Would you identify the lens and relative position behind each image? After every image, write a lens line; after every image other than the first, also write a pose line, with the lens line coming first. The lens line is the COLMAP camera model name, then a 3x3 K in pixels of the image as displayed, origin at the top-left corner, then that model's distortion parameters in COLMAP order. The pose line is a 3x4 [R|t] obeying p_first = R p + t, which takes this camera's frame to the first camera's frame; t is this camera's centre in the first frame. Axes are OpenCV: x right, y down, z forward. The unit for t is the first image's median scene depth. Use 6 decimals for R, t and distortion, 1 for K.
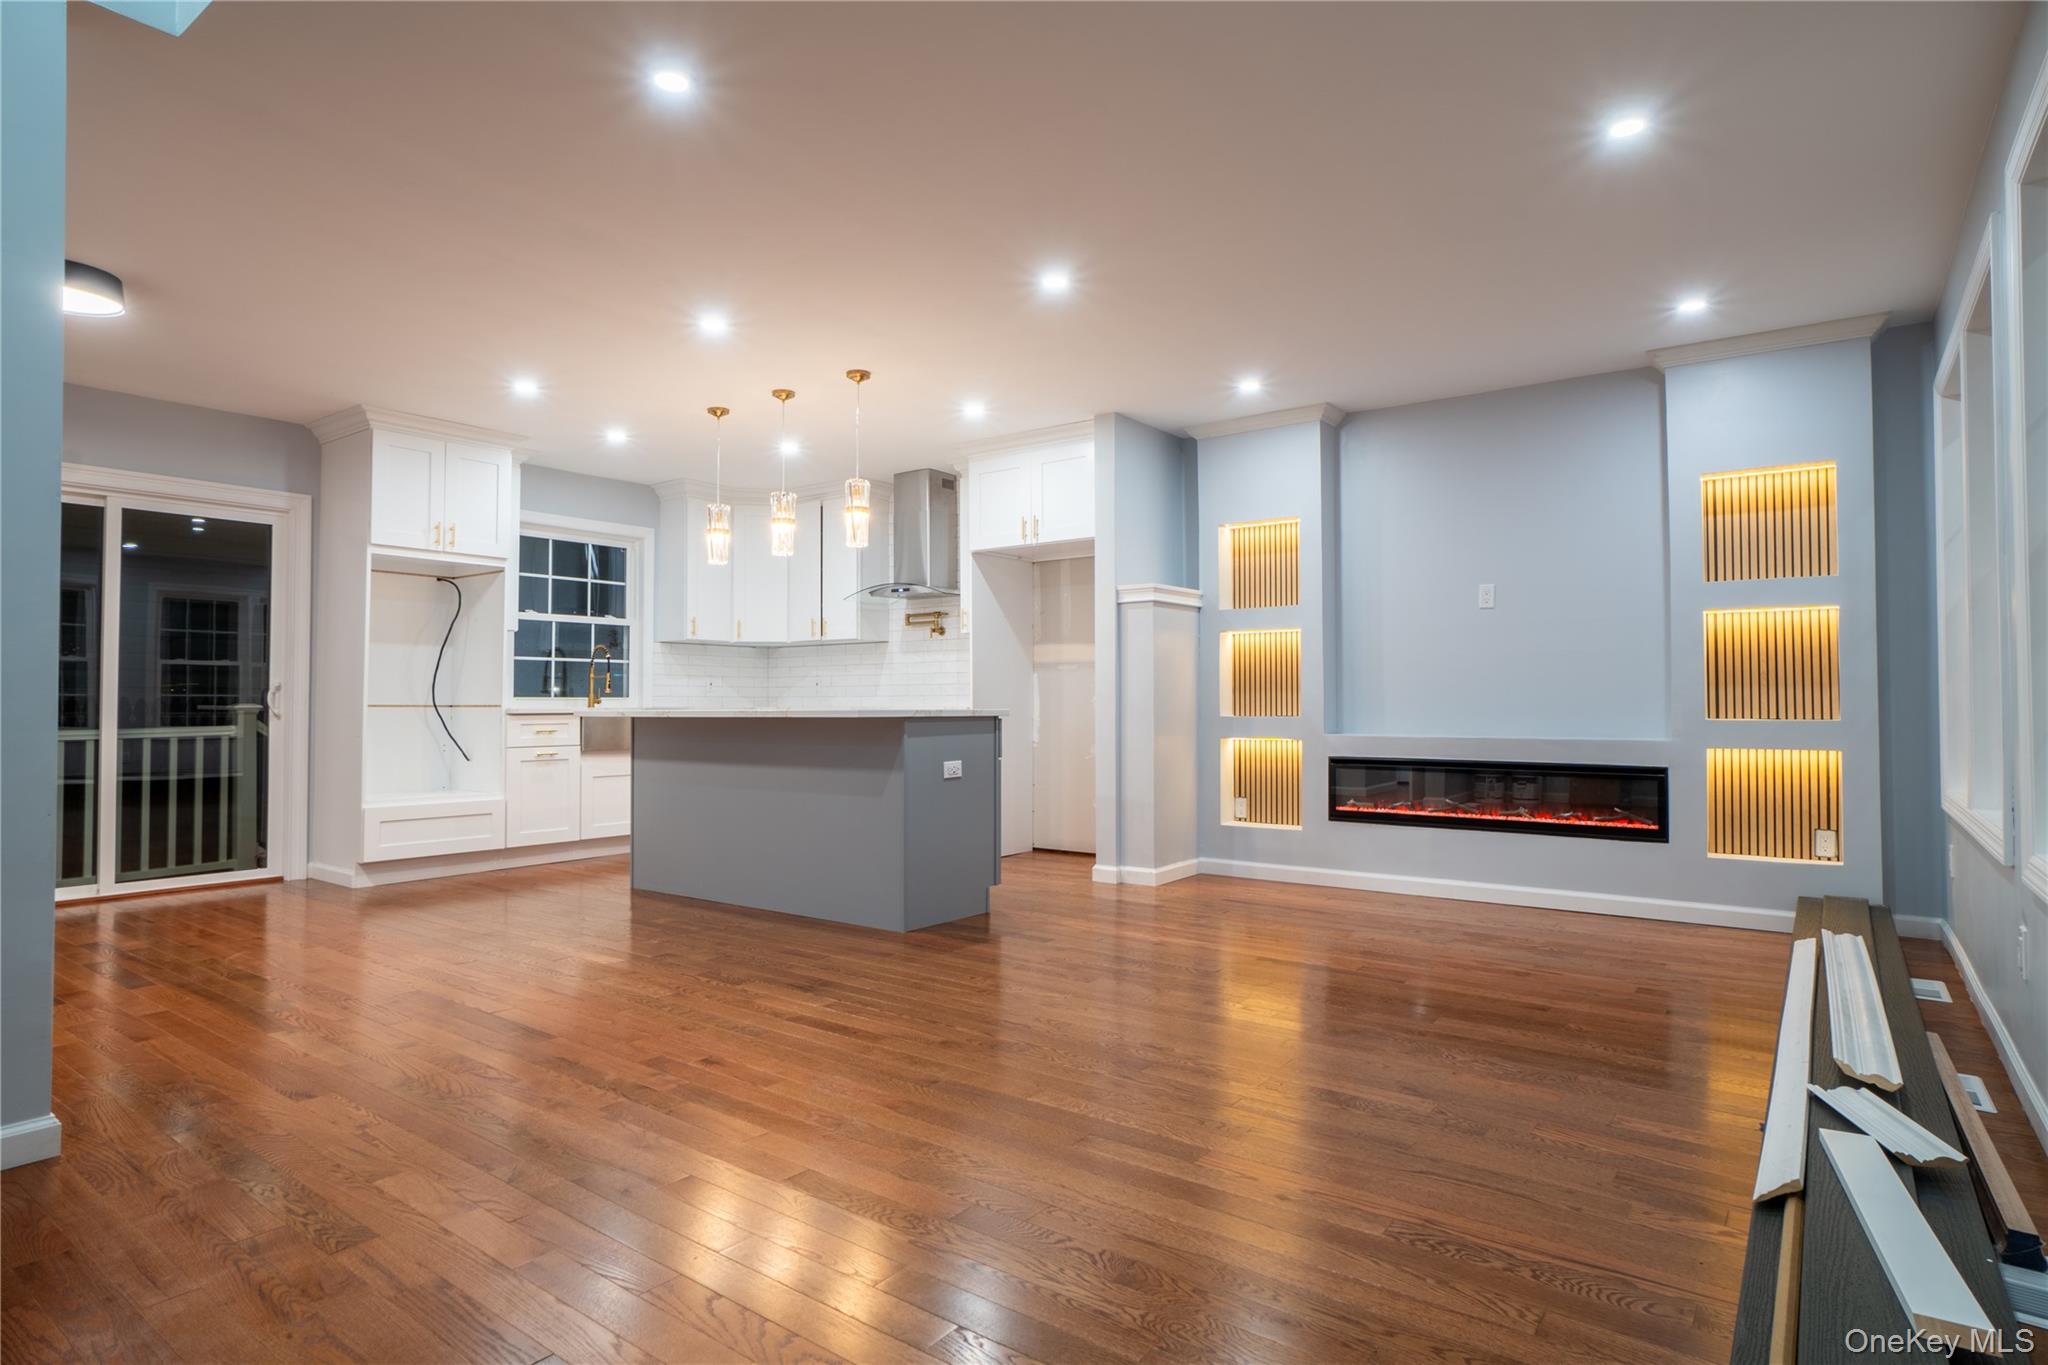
lens RADIAL K [[1110.6, 0, 1015.4], [0, 1110.6, 682.3], [0, 0, 1]] dist [-0.021527, 0.000292]
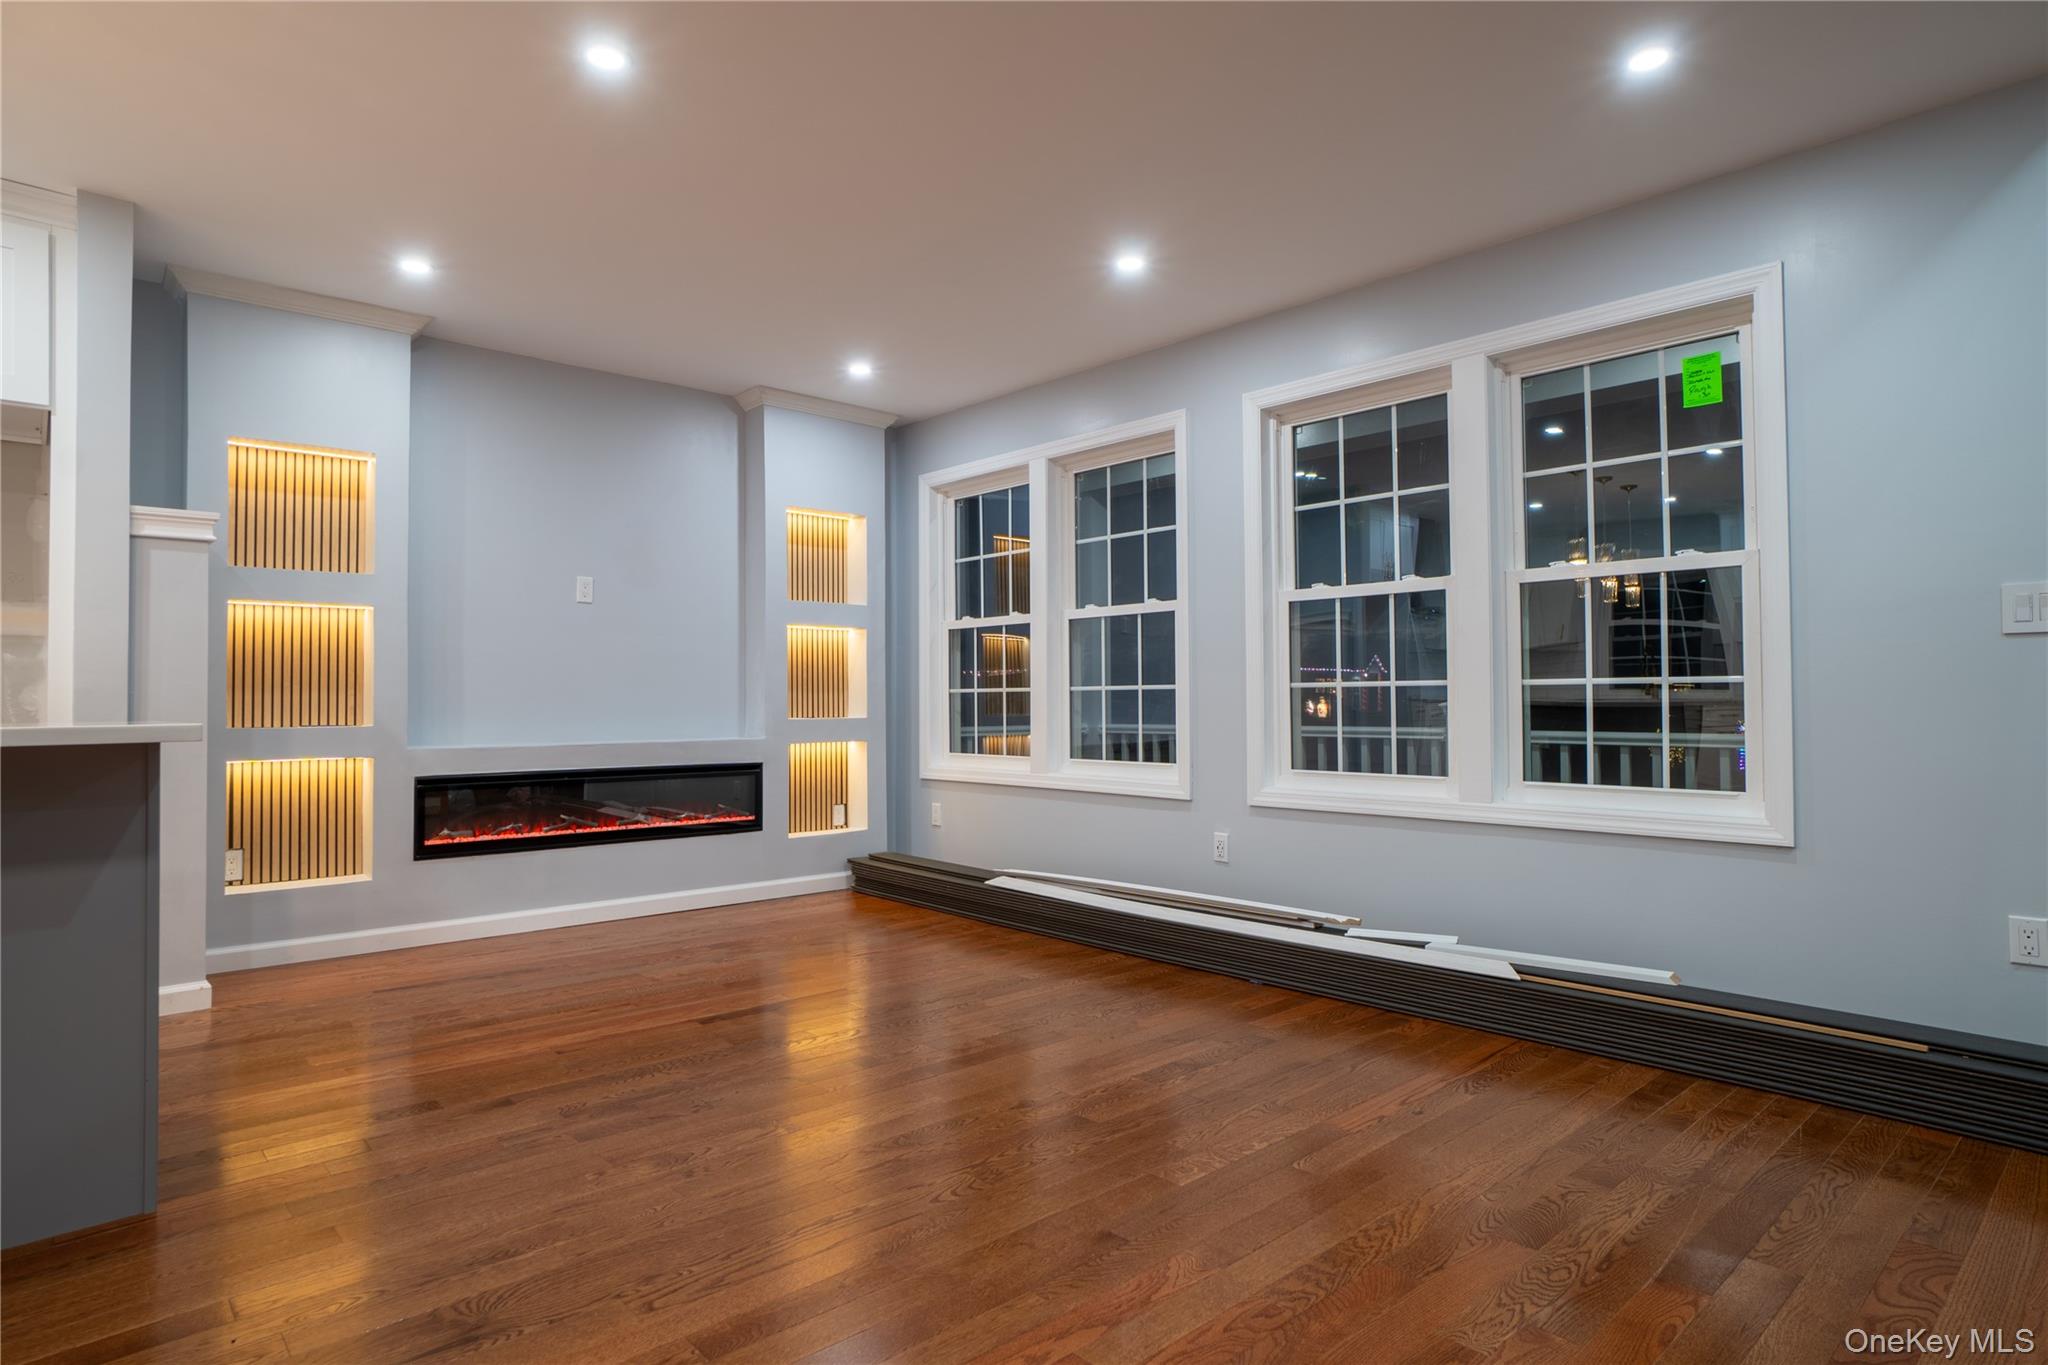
lens RADIAL K [[1110.6, 0, 1011.6], [0, 1110.6, 684.9], [0, 0, 1]] dist [-0.021527, 0.000292]
pose [[0.183858, 0.013120, 0.982865, -0.474717], [-0.014681, 0.999836, -0.010601, 0.006959], [-0.982843, -0.012480, 0.184020, 0.557465]]
